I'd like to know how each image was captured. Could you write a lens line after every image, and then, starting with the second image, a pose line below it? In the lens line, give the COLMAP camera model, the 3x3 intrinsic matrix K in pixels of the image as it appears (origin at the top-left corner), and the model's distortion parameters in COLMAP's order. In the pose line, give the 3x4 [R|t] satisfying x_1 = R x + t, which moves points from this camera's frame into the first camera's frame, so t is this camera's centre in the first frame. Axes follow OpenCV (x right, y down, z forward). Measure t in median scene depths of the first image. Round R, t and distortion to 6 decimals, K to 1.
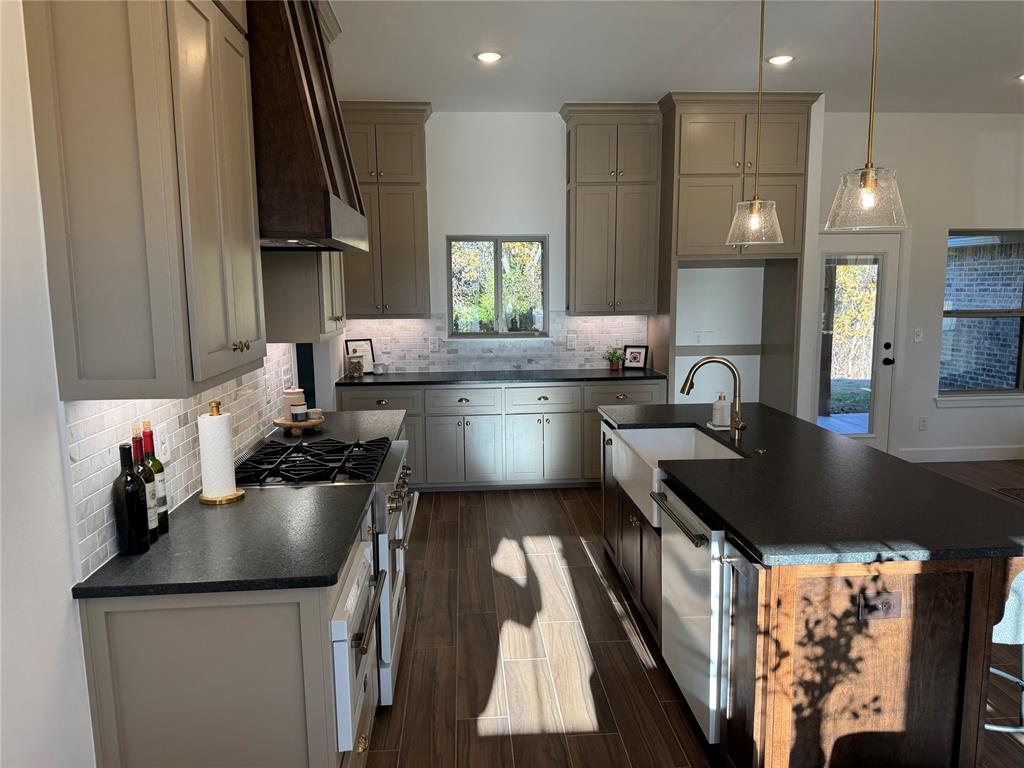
lens RADIAL K [[710.1, 0, 508.3], [0, 710.1, 386.3], [0, 0, 1]] dist [0.133557, -0.187186]
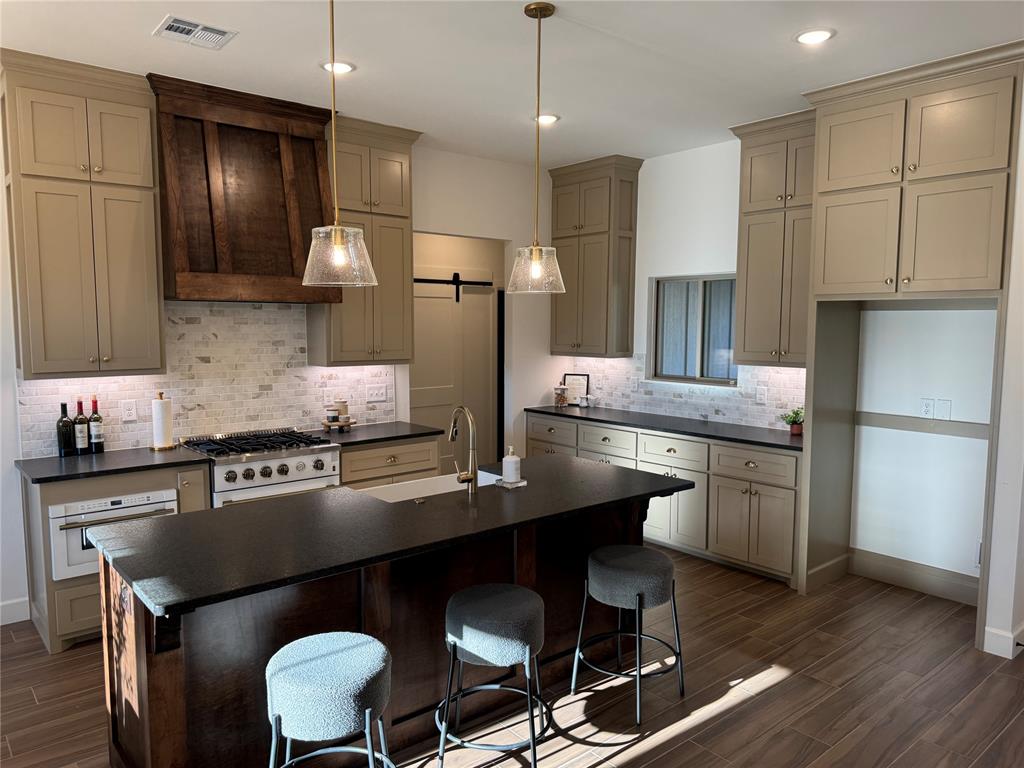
lens RADIAL K [[710.1, 0, 508.3], [0, 710.1, 386.3], [0, 0, 1]] dist [0.133557, -0.187186]
pose [[0.595130, 0.086096, -0.799004, 0.602077], [-0.123158, 0.992271, 0.015188, -0.049370], [0.794136, 0.089365, 0.601133, 0.245587]]
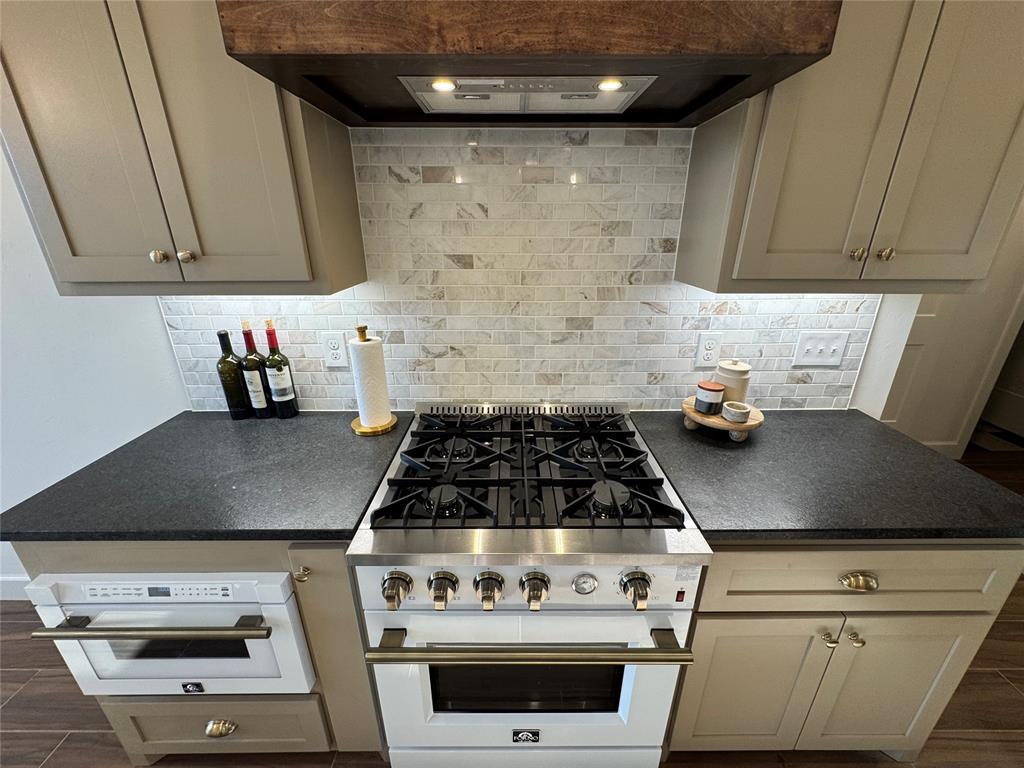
lens RADIAL K [[407.7, 0, 512.0], [0, 407.7, 384.0], [0, 0, 1]] dist [-0.001331, 0.000084]
pose [[-0.067671, 0.367669, -0.927491, 0.028458], [-0.139886, 0.916943, 0.373694, -0.050822], [0.987852, 0.155031, -0.010619, 0.482327]]
